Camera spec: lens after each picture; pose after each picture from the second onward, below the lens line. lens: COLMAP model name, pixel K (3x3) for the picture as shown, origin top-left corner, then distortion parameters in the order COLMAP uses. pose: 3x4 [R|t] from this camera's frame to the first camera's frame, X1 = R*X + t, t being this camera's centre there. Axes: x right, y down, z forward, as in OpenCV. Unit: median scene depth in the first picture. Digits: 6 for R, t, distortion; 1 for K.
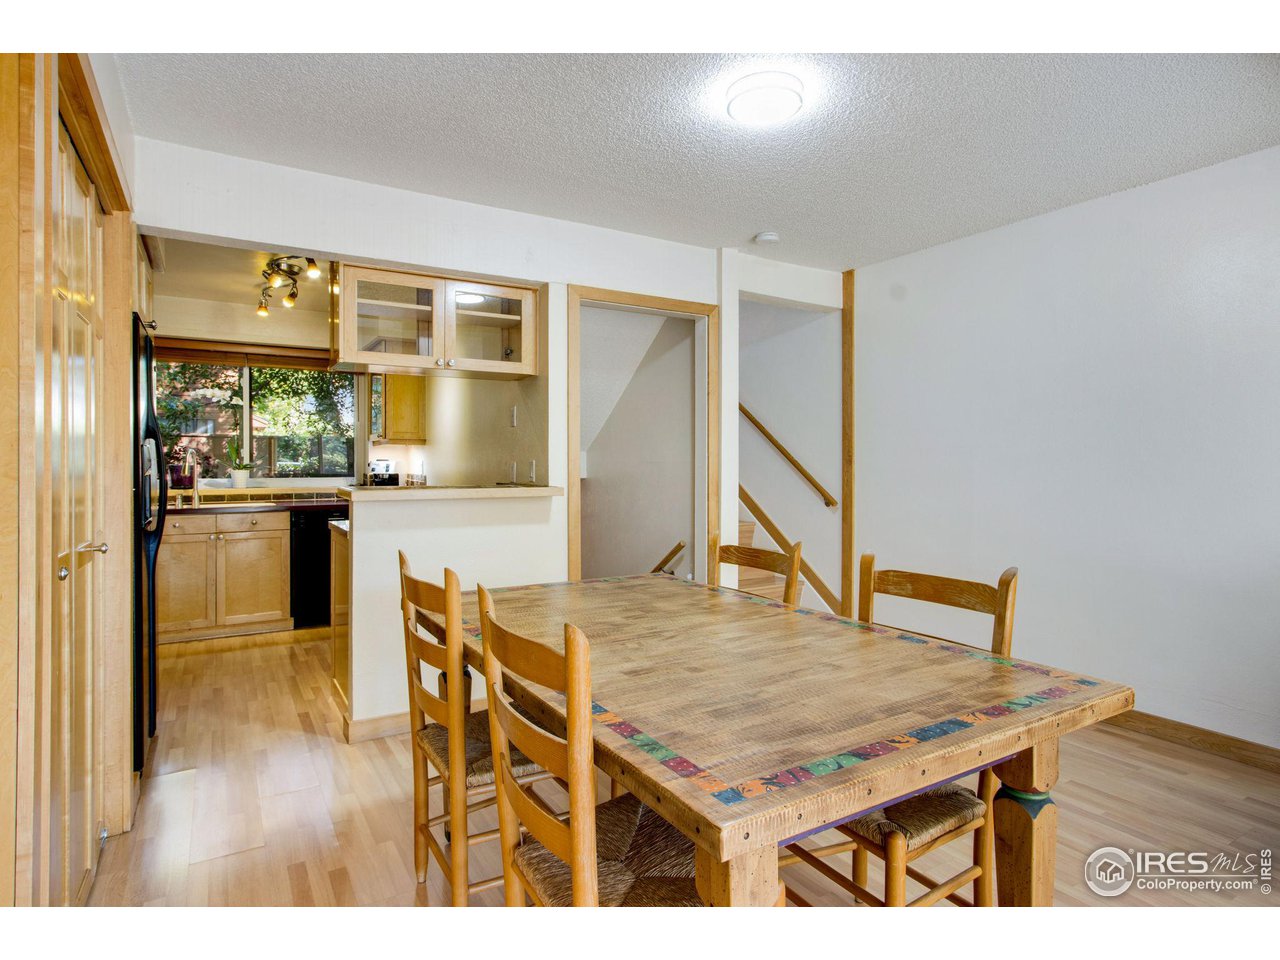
lens RADIAL K [[696.8, 0, 635.6], [0, 696.8, 468.6], [0, 0, 1]] dist [-0.018504, 0.000298]
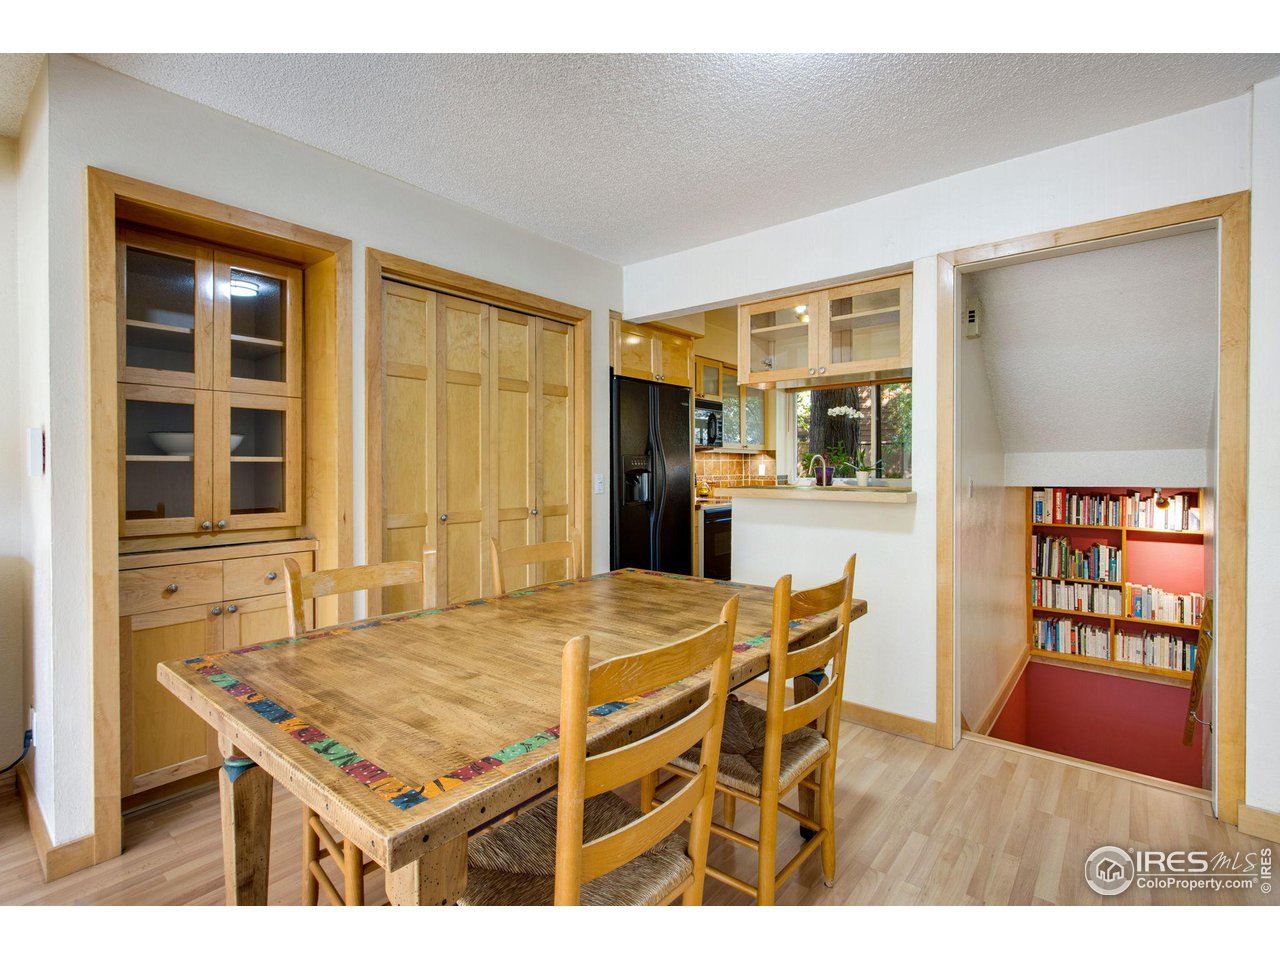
lens RADIAL K [[612.4, 0, 639.5], [0, 612.4, 468.9], [0, 0, 1]] dist [-0.012451, 0.001157]
pose [[0.340986, 0.010770, -0.940007, 0.486463], [-0.006483, 0.999938, 0.009105, -0.009911], [0.940046, 0.002989, 0.341034, 0.377973]]
